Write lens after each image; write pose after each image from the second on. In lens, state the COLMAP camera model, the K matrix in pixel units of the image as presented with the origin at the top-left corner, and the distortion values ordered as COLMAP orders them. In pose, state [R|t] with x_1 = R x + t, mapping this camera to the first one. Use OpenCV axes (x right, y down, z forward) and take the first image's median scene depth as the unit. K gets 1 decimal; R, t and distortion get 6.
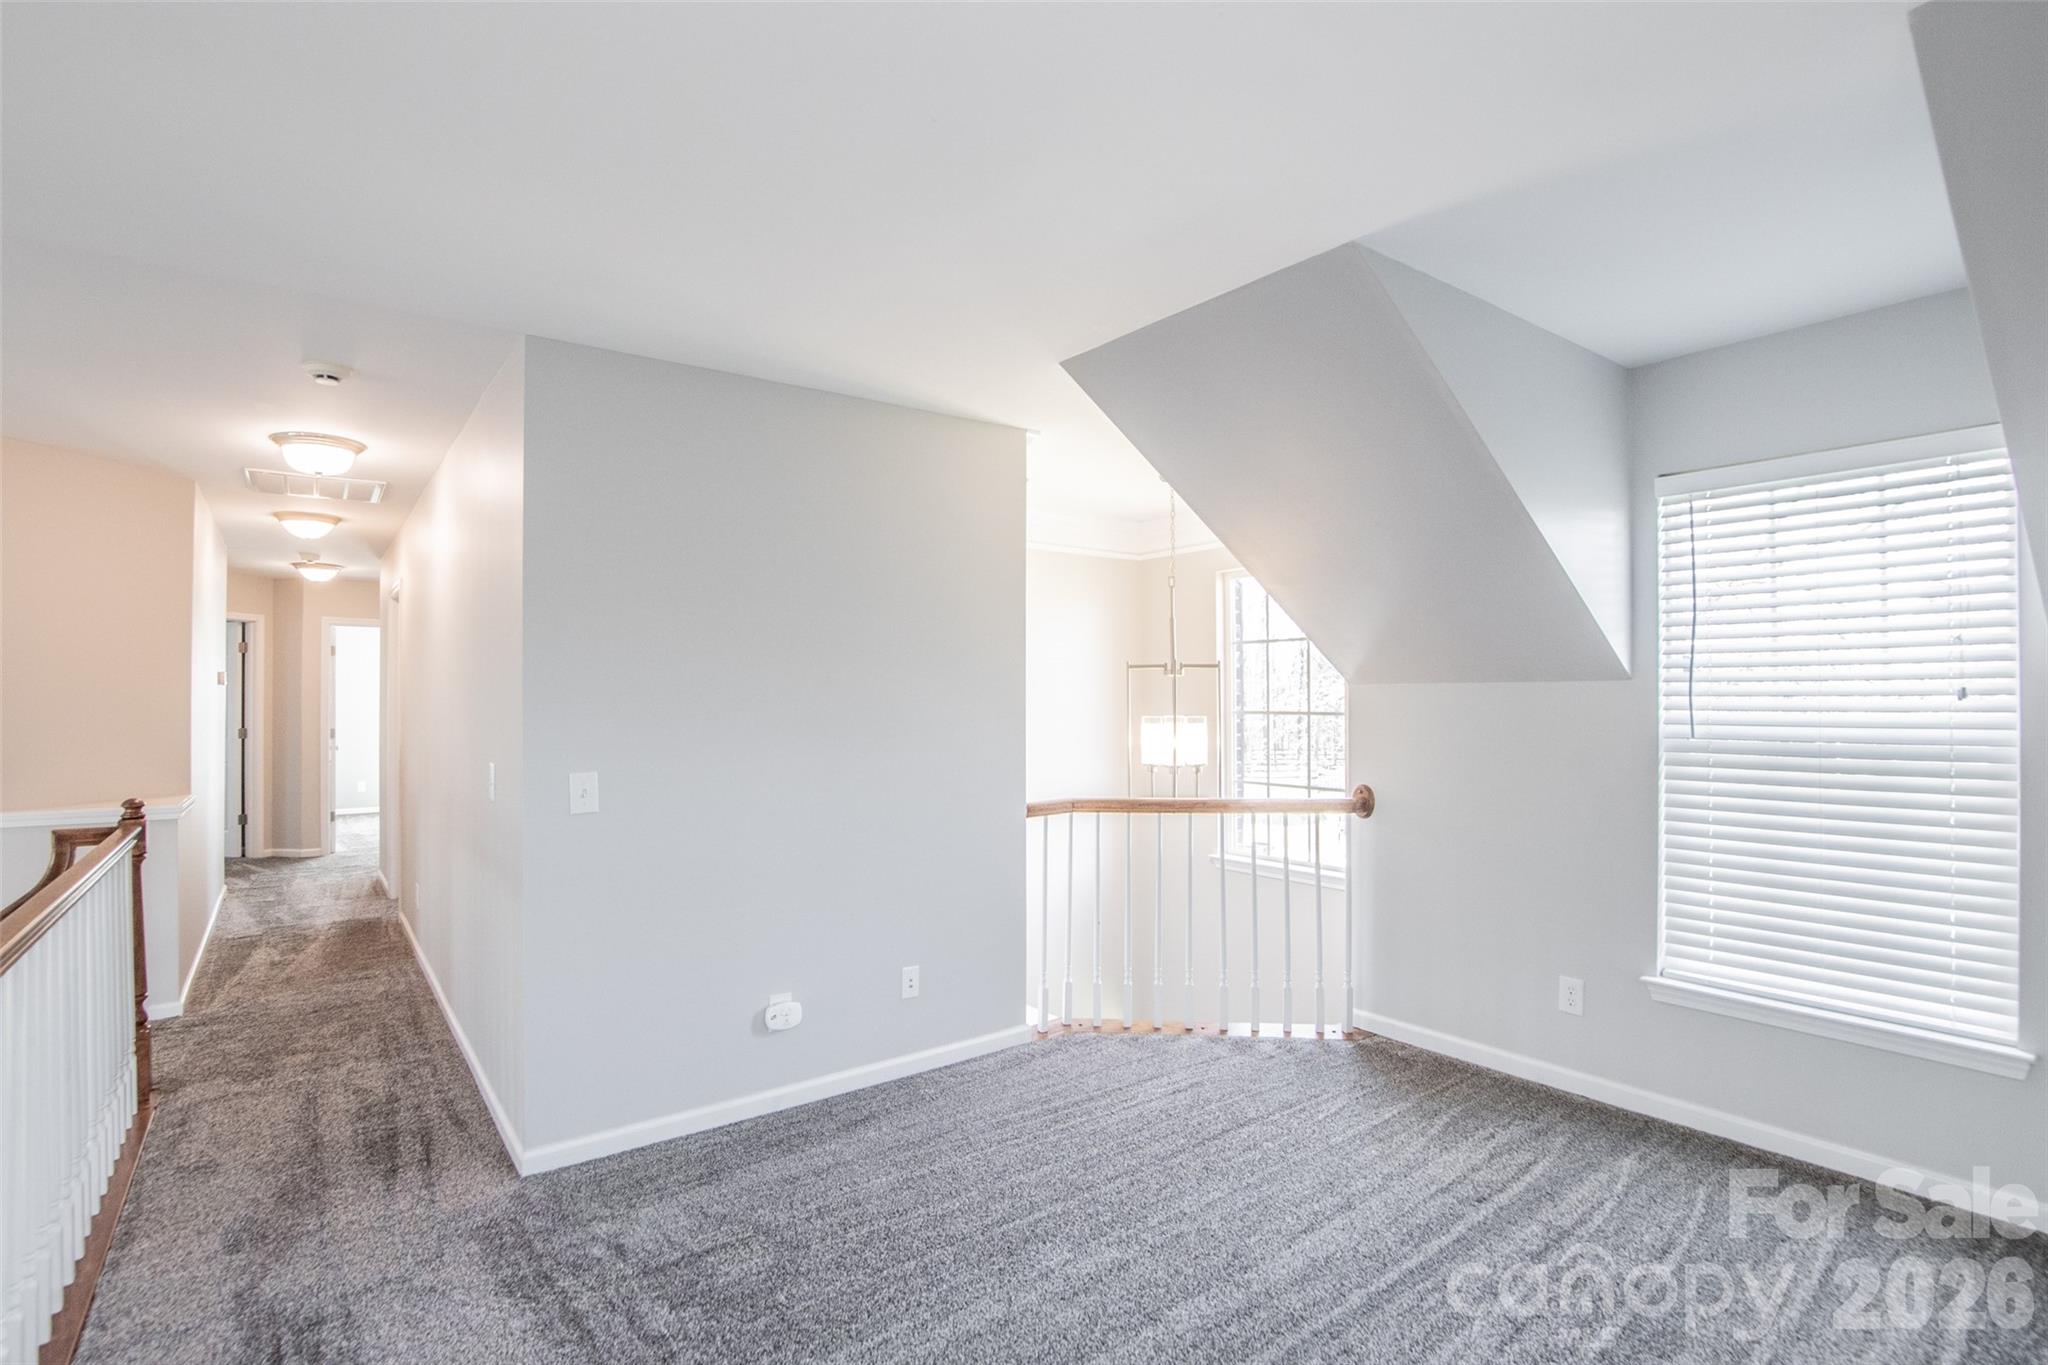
lens RADIAL K [[964.8, 0, 1021.8], [0, 964.8, 681.1], [0, 0, 1]] dist [-0.032217, 0.001614]
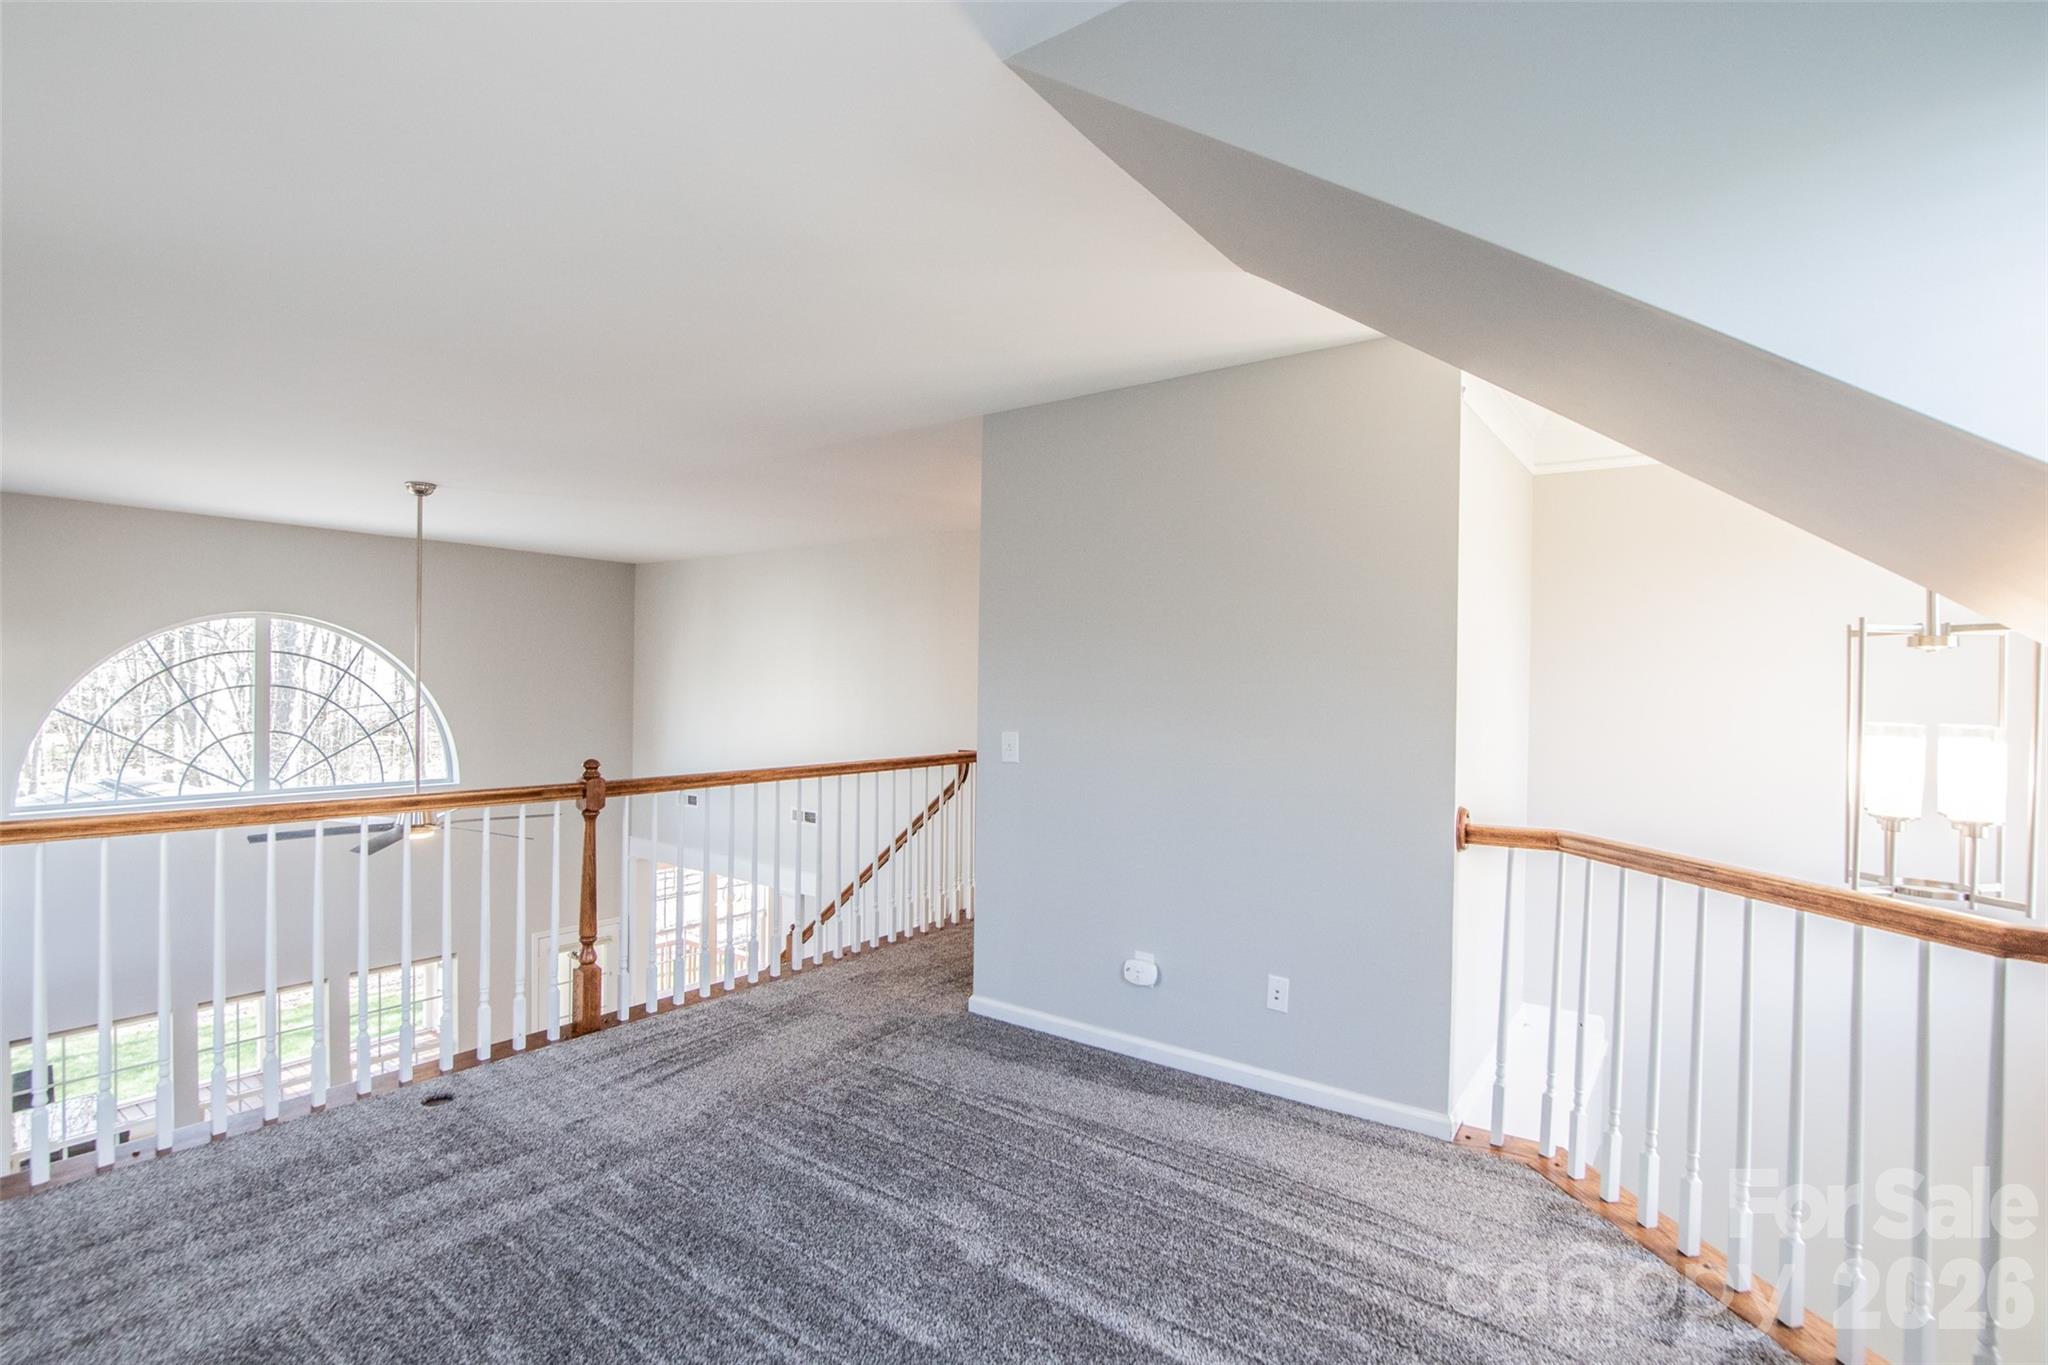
lens RADIAL K [[964.8, 0, 1017.7], [0, 964.8, 679.2], [0, 0, 1]] dist [-0.032217, 0.001614]
pose [[0.287723, 0.008846, -0.957673, 0.679127], [0.002717, 0.999946, 0.010052, 0.007355], [0.957710, -0.005495, 0.287683, 0.509100]]
